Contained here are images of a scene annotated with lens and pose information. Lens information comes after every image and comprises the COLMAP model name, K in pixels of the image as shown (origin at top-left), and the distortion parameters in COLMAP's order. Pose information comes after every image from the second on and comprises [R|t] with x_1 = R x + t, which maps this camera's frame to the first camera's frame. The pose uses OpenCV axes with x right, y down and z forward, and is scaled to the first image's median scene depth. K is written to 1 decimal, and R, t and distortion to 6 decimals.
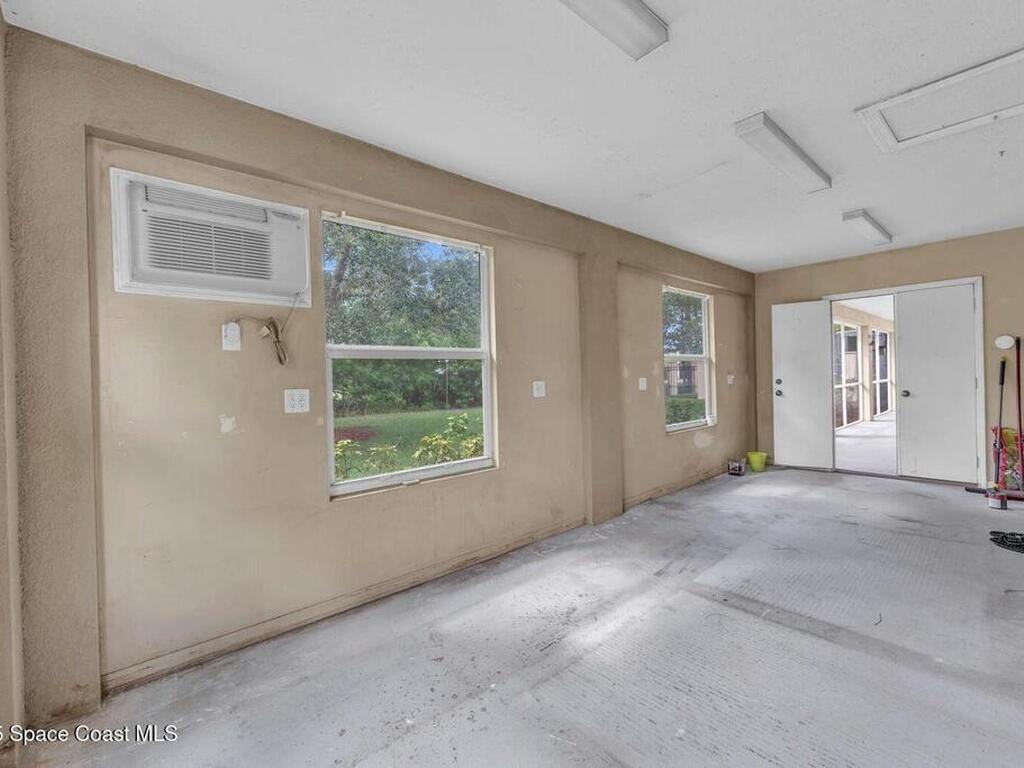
lens RADIAL K [[453.2, 0, 512.8], [0, 453.2, 382.5], [0, 0, 1]] dist [-0.003704, -0.000198]
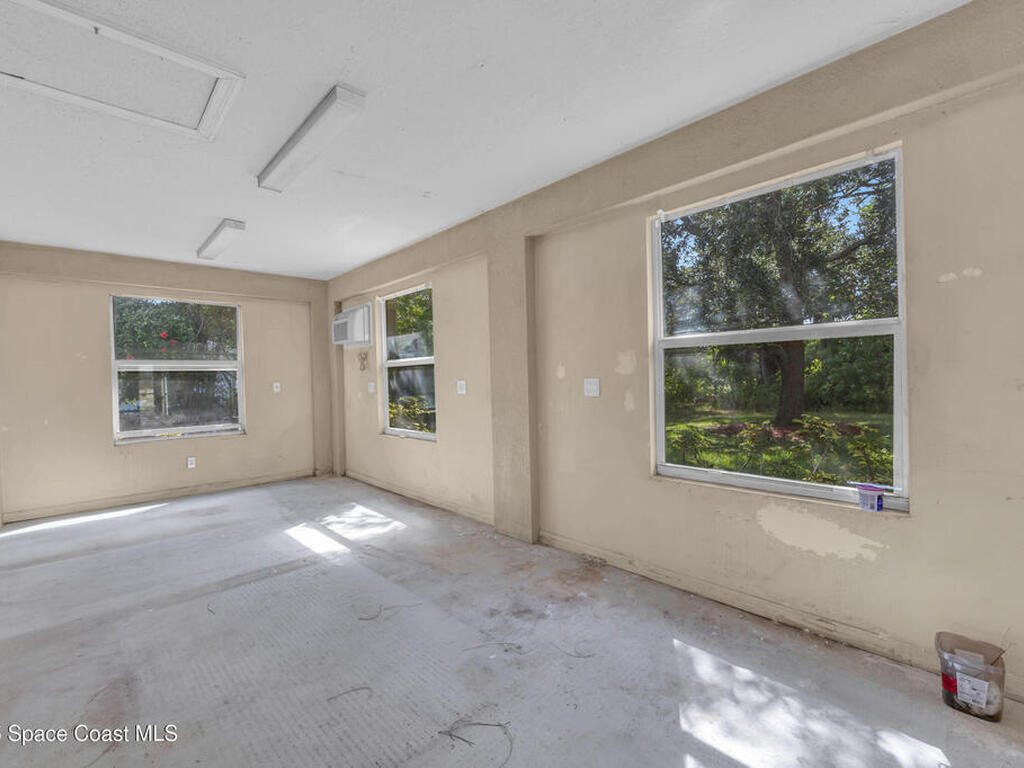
lens RADIAL K [[453.2, 0, 513.5], [0, 453.2, 385.1], [0, 0, 1]] dist [-0.003704, -0.000198]
pose [[0.035402, 0.041225, -0.998522, 1.261738], [0.014183, 0.999027, 0.041749, -0.039313], [0.999272, -0.015640, 0.034783, 1.125222]]
